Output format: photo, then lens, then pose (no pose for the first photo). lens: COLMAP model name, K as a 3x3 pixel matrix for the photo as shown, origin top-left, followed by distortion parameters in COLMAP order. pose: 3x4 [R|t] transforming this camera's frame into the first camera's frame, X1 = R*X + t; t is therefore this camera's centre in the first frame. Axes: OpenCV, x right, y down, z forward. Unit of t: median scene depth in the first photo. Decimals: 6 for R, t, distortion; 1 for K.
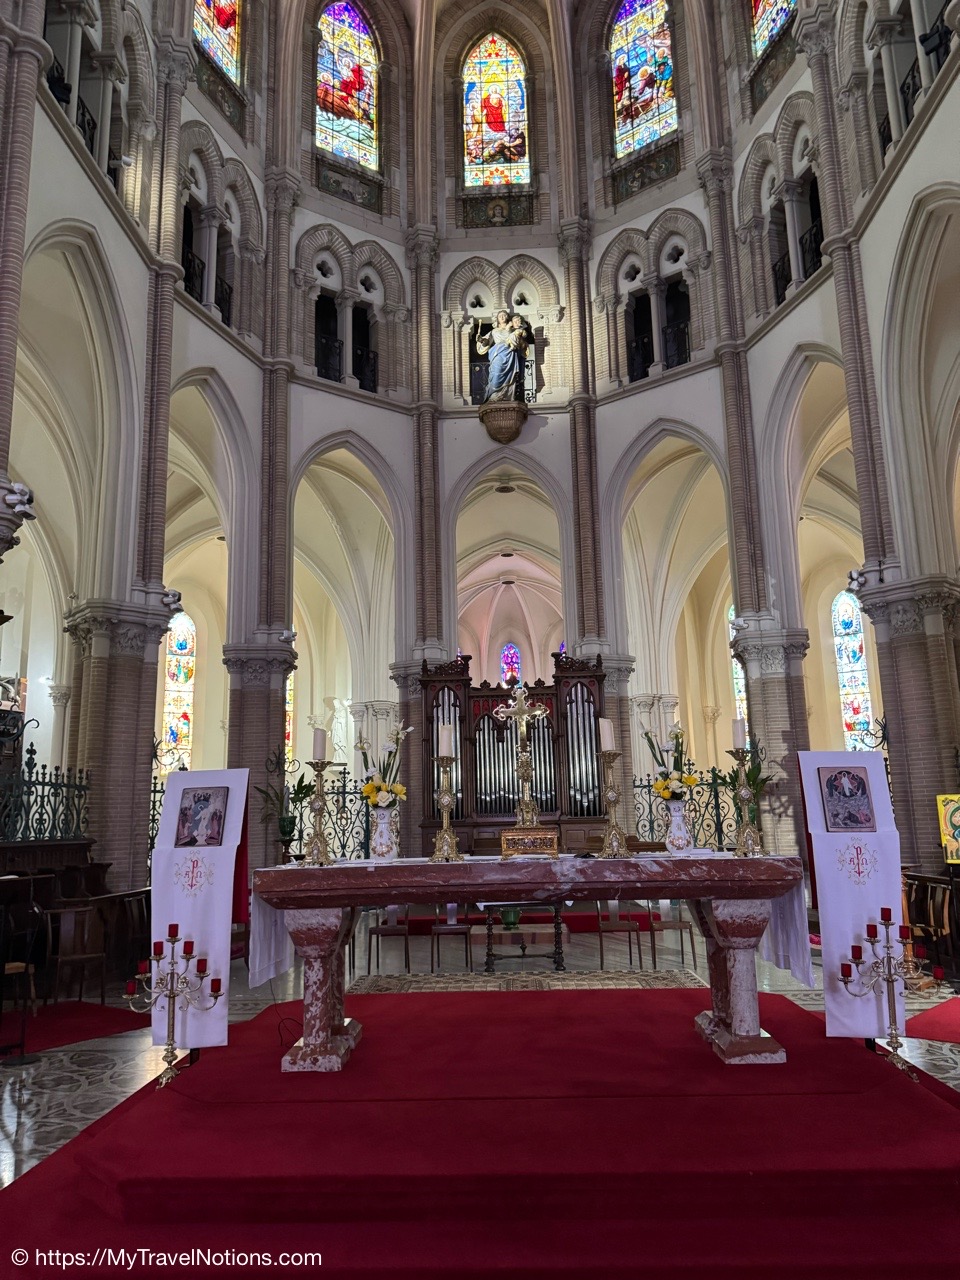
lens RADIAL K [[934.6, 0, 480.0], [0, 934.6, 640.0], [0, 0, 1]] dist [0.202000, -0.245419]
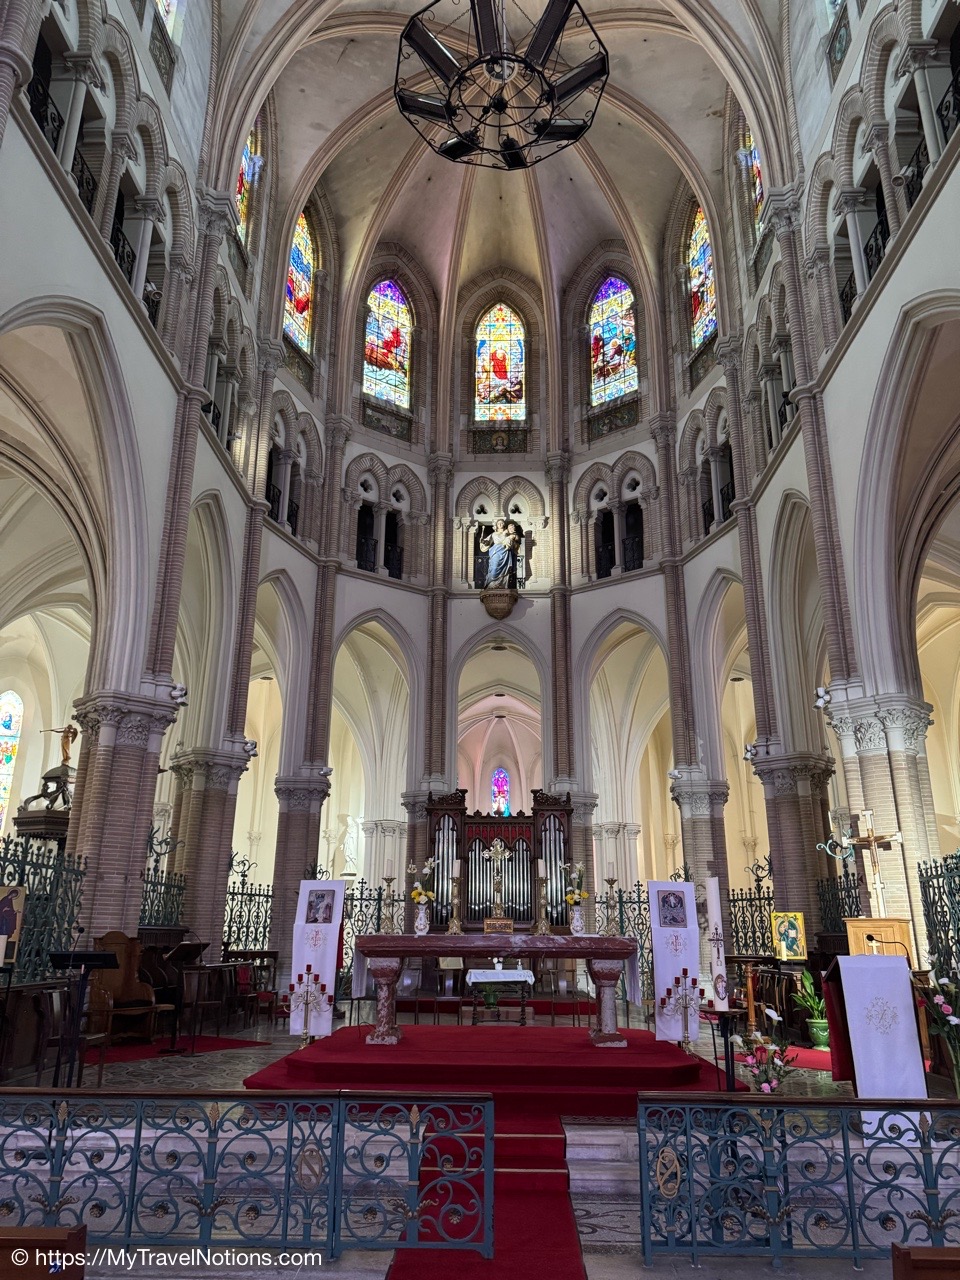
lens RADIAL K [[934.6, 0, 480.0], [0, 934.6, 640.0], [0, 0, 1]] dist [0.202000, -0.245419]
pose [[0.999384, 0.034948, 0.003220, -0.003248], [-0.034359, 0.992976, -0.113222, -0.038084], [-0.007155, 0.113041, 0.993565, -0.263947]]
